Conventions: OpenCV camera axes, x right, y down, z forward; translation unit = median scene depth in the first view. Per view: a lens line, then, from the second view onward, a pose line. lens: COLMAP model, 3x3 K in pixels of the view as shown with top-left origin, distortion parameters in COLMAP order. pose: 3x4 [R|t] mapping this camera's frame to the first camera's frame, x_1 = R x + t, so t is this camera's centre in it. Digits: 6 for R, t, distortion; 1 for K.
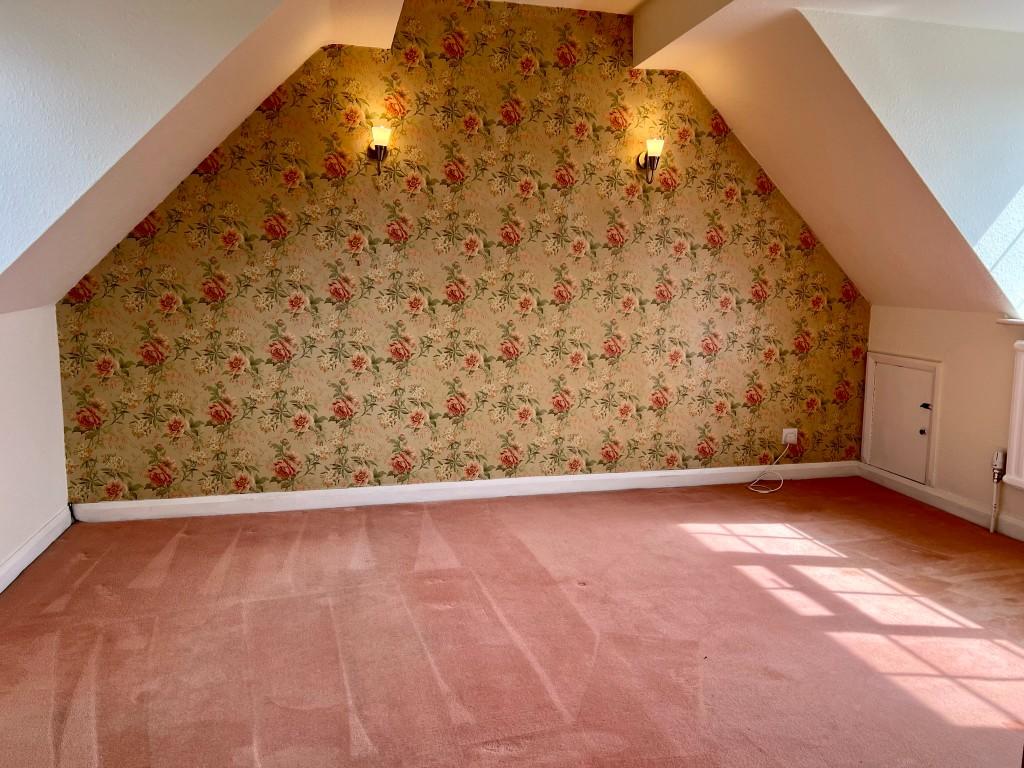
lens RADIAL K [[765.7, 0, 512.0], [0, 765.7, 384.0], [0, 0, 1]] dist [0.090222, -0.115878]
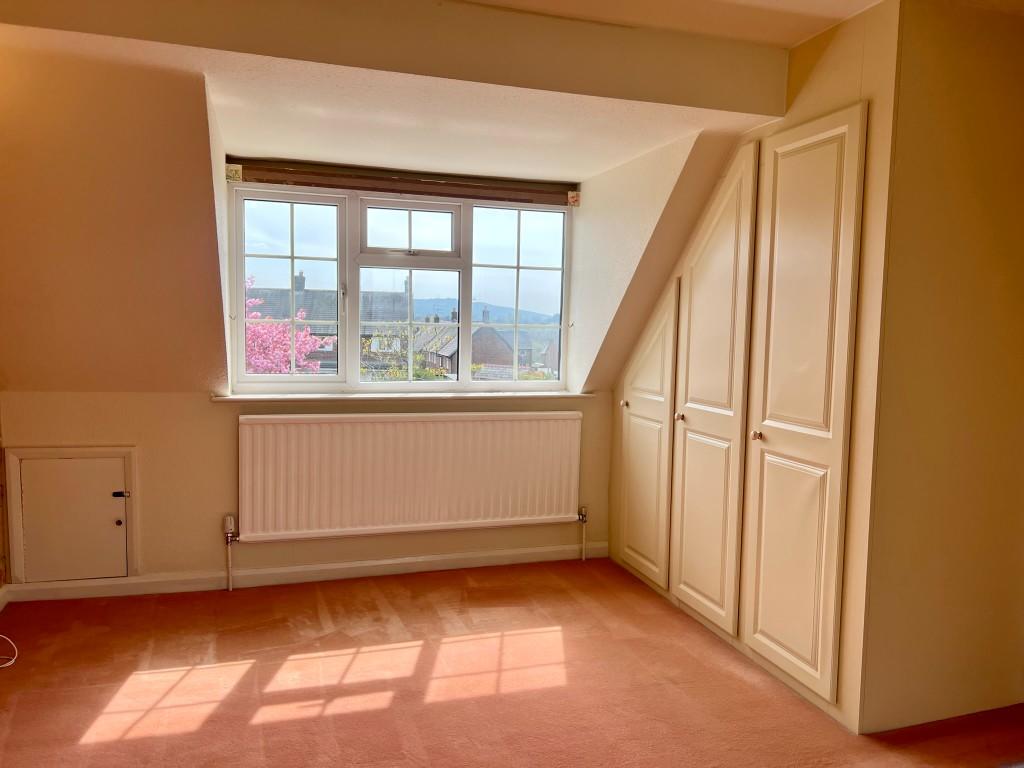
lens RADIAL K [[765.7, 0, 512.0], [0, 765.7, 384.0], [0, 0, 1]] dist [0.090222, -0.115878]
pose [[-0.072854, -0.083068, 0.993877, -0.518346], [0.109196, 0.989870, 0.090737, -0.168115], [-0.991347, 0.115138, -0.063046, 0.703979]]
